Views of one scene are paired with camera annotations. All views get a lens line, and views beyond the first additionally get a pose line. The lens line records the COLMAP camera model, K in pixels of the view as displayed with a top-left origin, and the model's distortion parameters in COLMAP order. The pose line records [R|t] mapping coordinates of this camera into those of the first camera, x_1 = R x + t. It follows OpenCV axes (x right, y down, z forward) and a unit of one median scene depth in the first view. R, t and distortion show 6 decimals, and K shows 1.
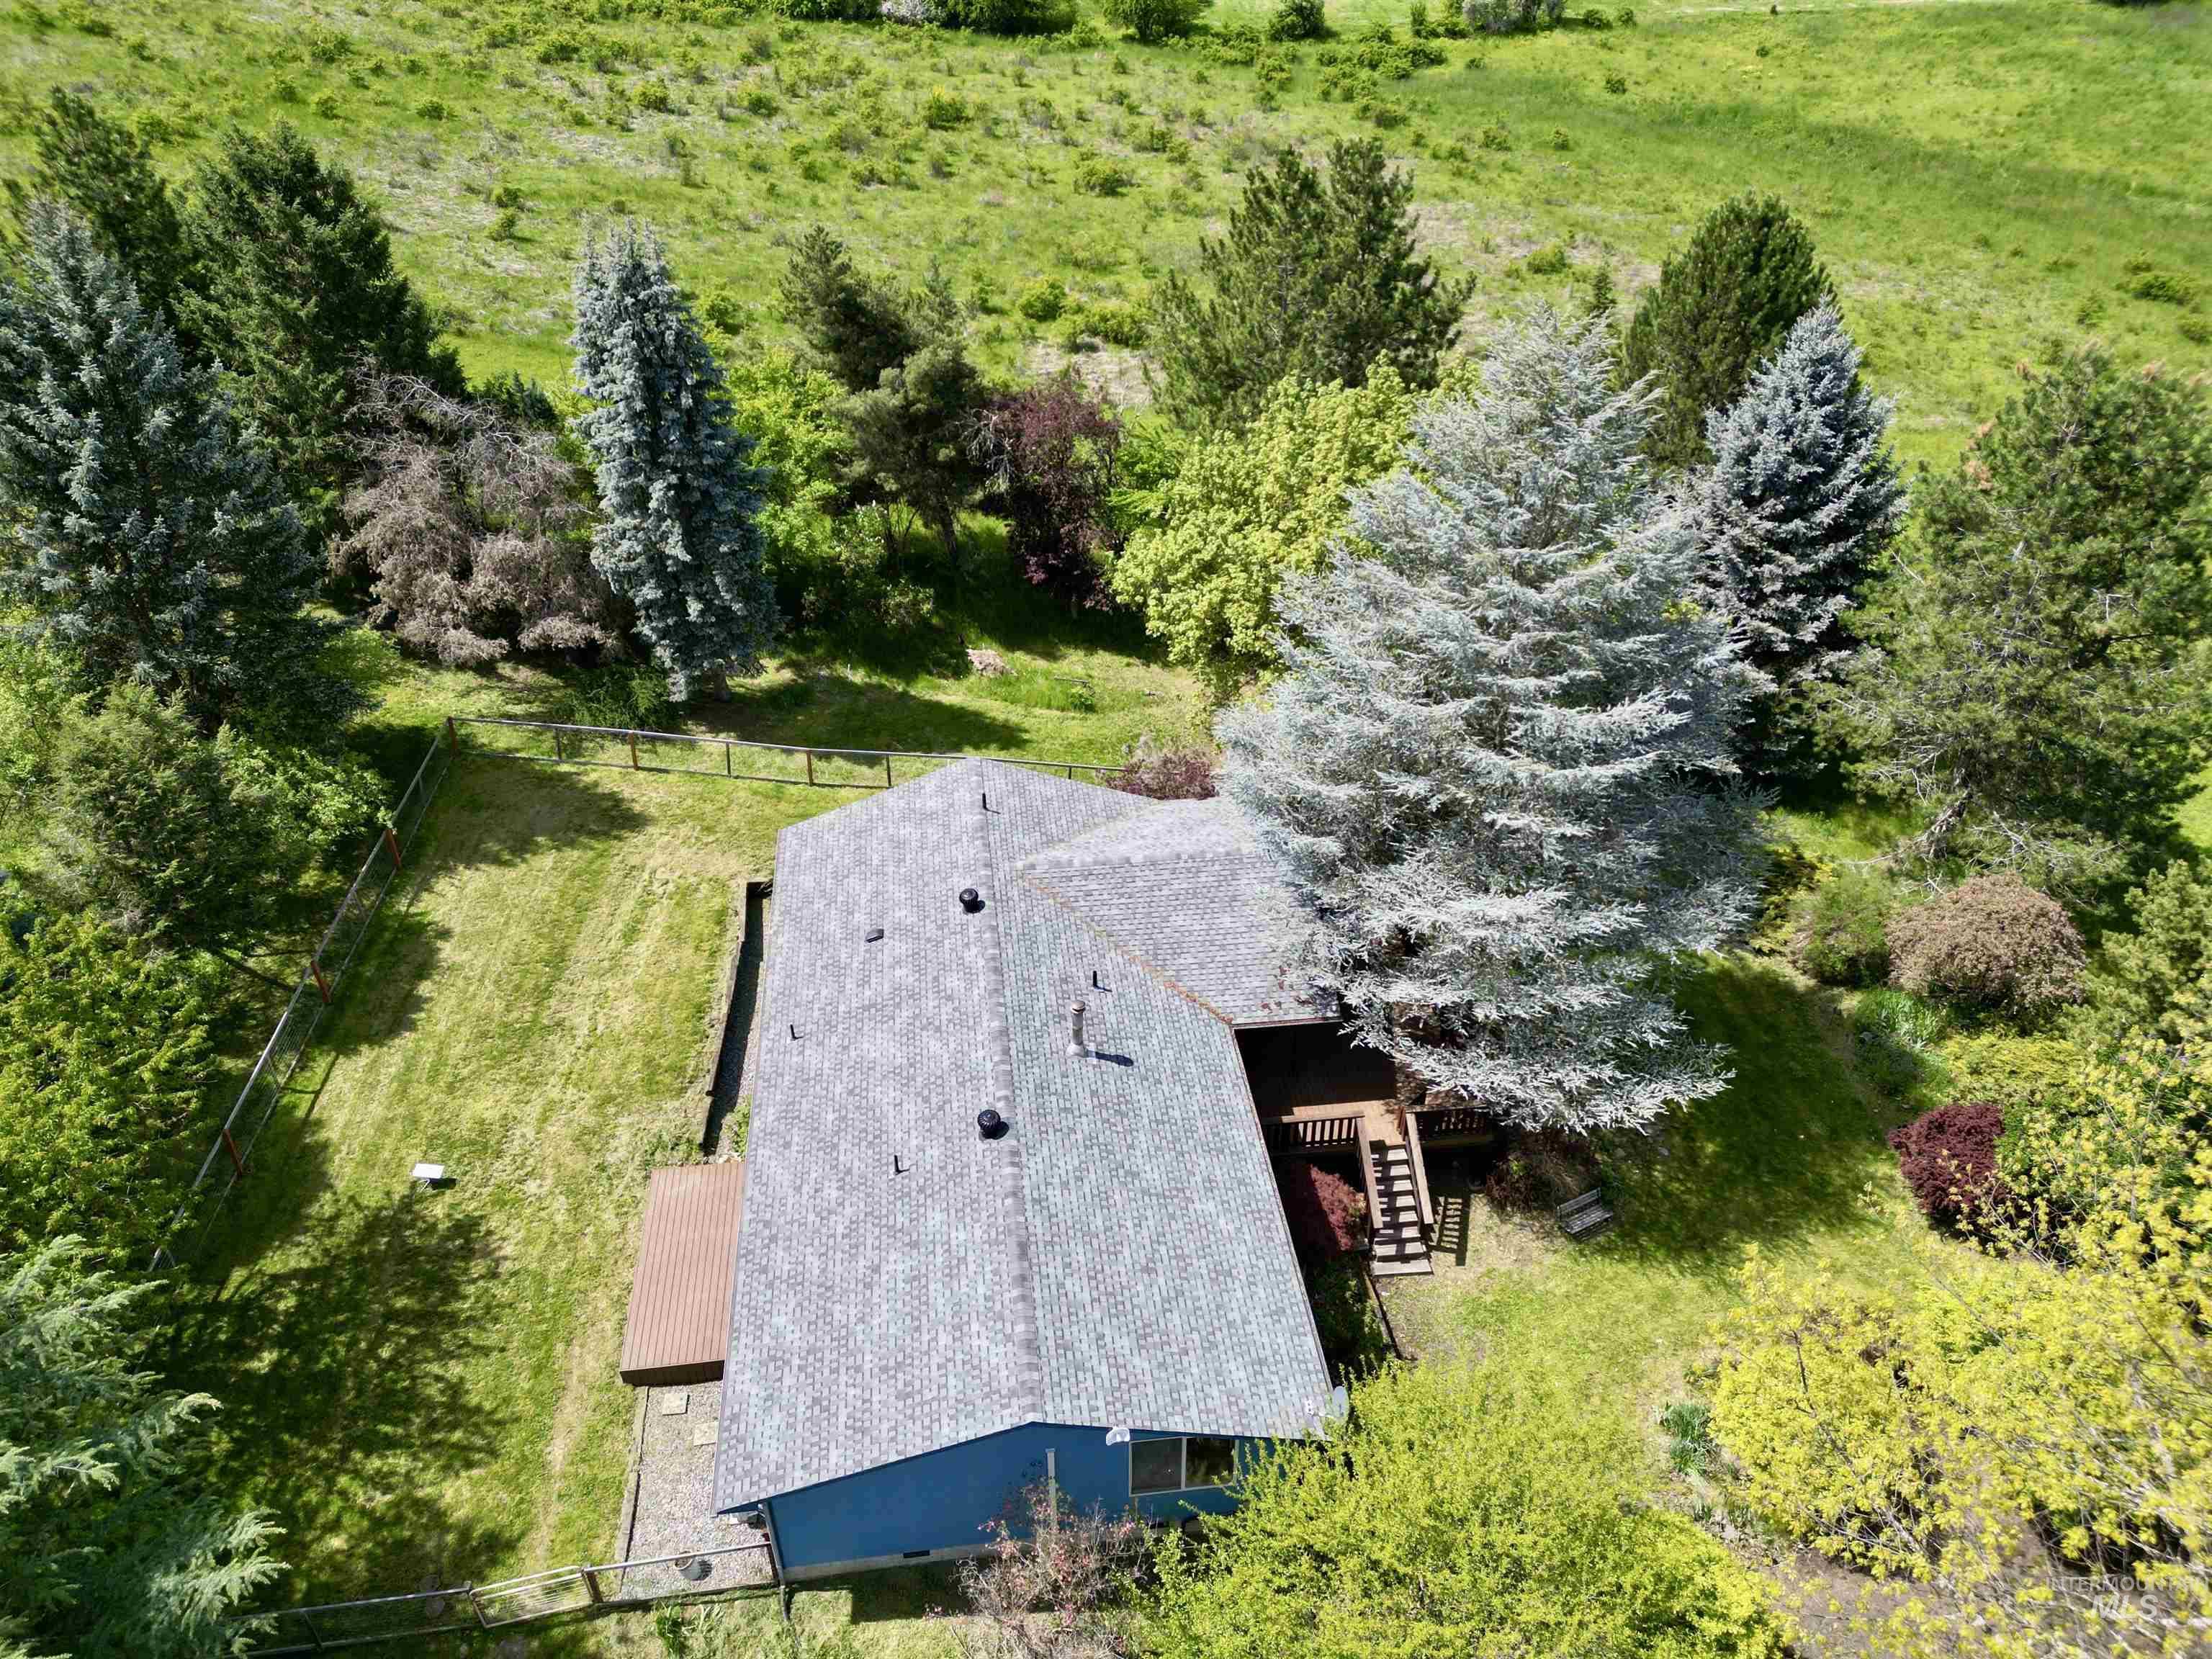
lens RADIAL K [[1553.8, 0, 1105.3], [0, 1553.8, 822.5], [0, 0, 1]] dist [0.043593, -0.034904]
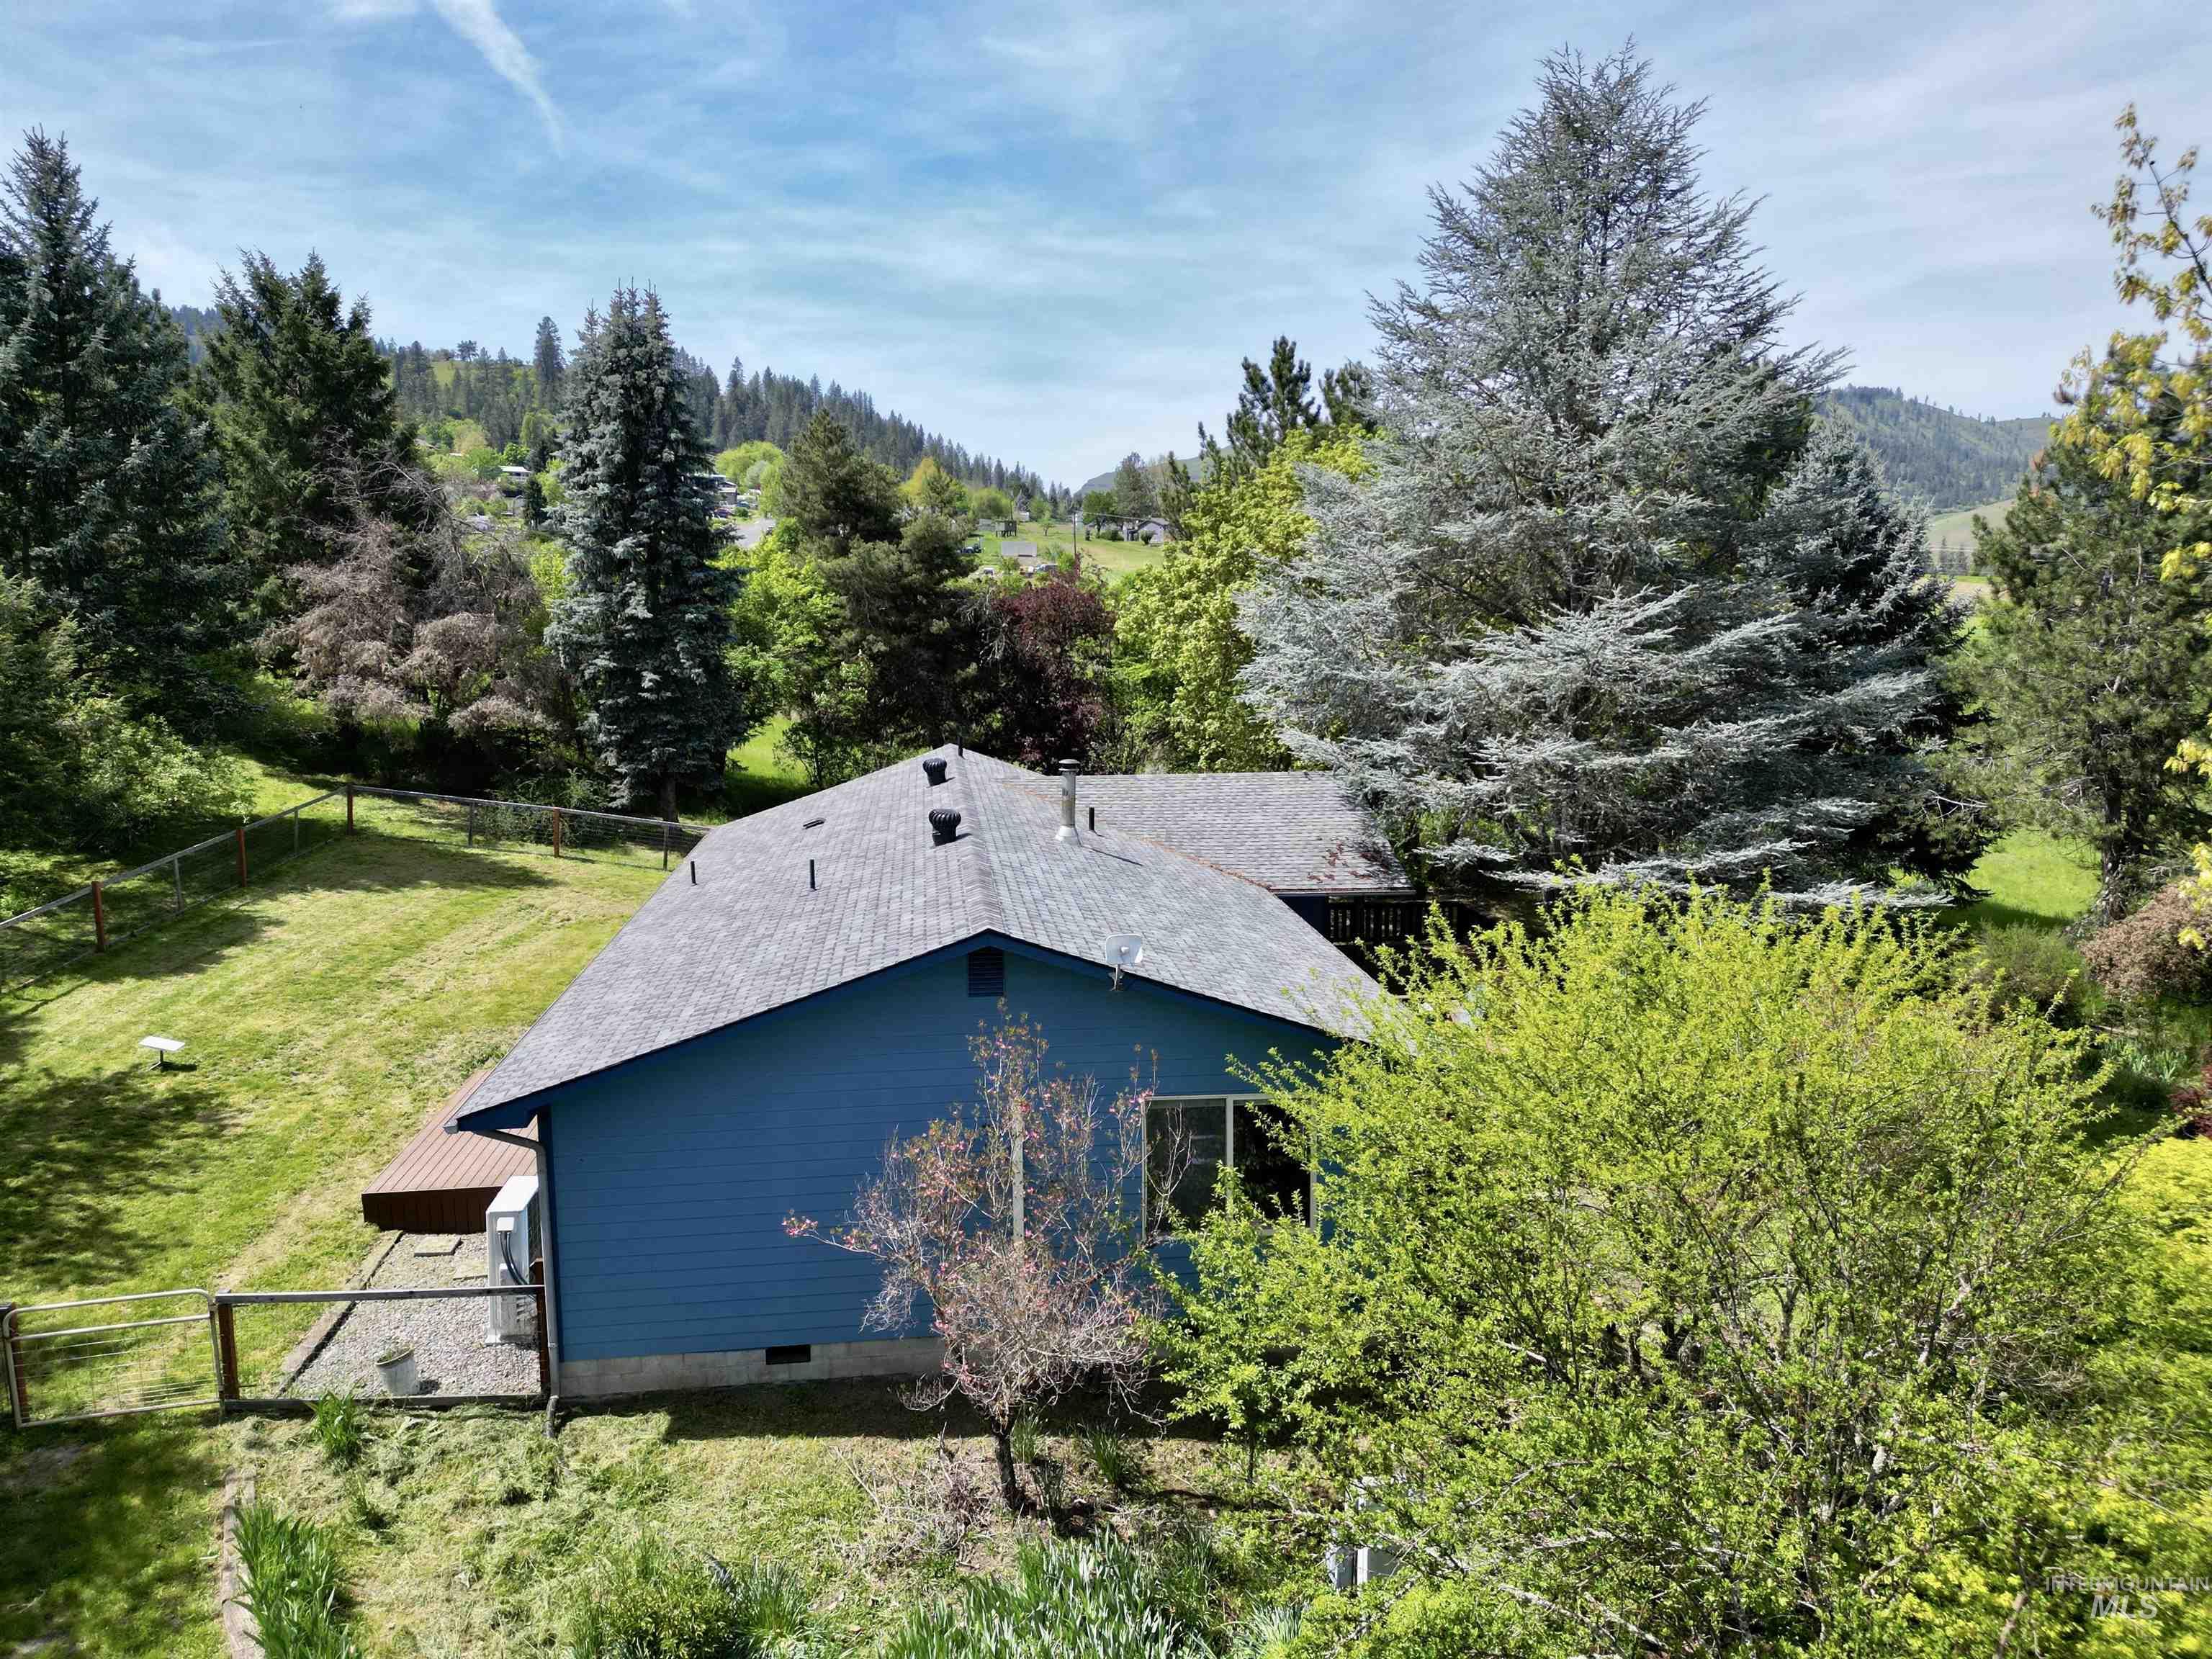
lens RADIAL K [[1553.8, 0, 1109.9], [0, 1553.8, 830.4], [0, 0, 1]] dist [0.043593, -0.034904]
pose [[0.999988, 0.003943, 0.002777, -0.000030], [-0.002320, 0.898052, -0.439882, 0.394752], [-0.004229, 0.439871, 0.898051, 0.269624]]
